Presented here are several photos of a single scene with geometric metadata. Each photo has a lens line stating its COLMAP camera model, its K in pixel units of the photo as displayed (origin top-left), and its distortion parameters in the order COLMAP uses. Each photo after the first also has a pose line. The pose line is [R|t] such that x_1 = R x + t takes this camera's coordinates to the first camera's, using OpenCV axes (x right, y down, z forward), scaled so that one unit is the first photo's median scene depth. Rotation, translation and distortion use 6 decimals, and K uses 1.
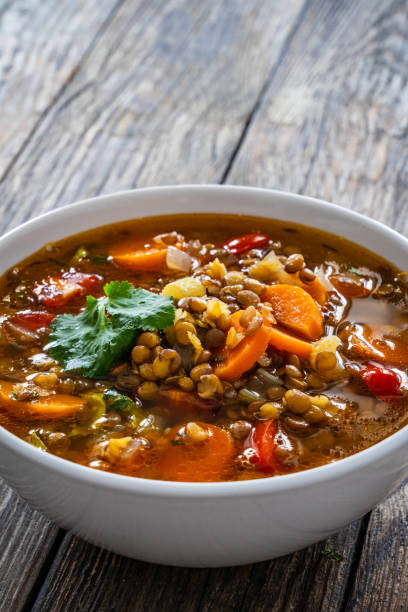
lens RADIAL K [[1596.2, 0, 204.0], [0, 1596.2, 306.0], [0, 0, 1]] dist [0.077609, 0.748830]
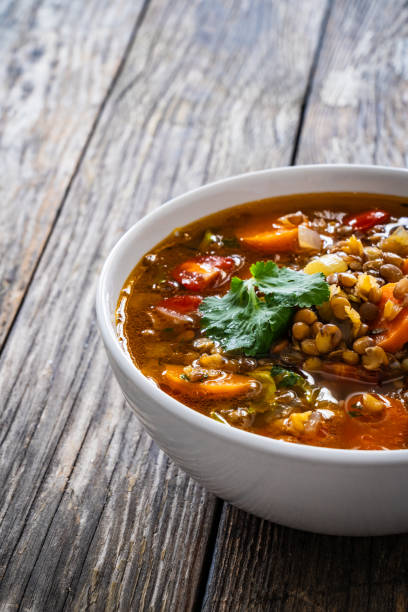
lens RADIAL K [[1596.2, 0, 204.0], [0, 1596.2, 306.0], [0, 0, 1]] dist [0.077609, 0.748830]
pose [[0.995636, -0.051252, 0.077992, -0.174412], [0.051187, 0.998685, 0.002824, 0.008216], [-0.078034, 0.001180, 0.996950, -0.009353]]
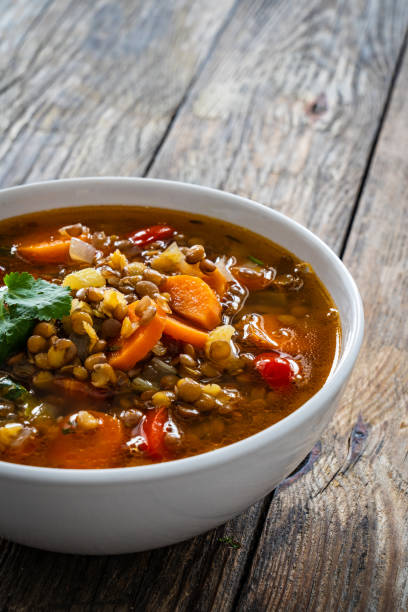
lens RADIAL K [[1596.2, 0, 204.0], [0, 1596.2, 306.0], [0, 0, 1]] dist [0.077609, 0.748830]
pose [[0.999982, -0.002886, 0.005276, 0.059182], [0.002887, 0.999996, -0.000096, 0.006416], [-0.005276, 0.000111, 0.999986, -0.009323]]
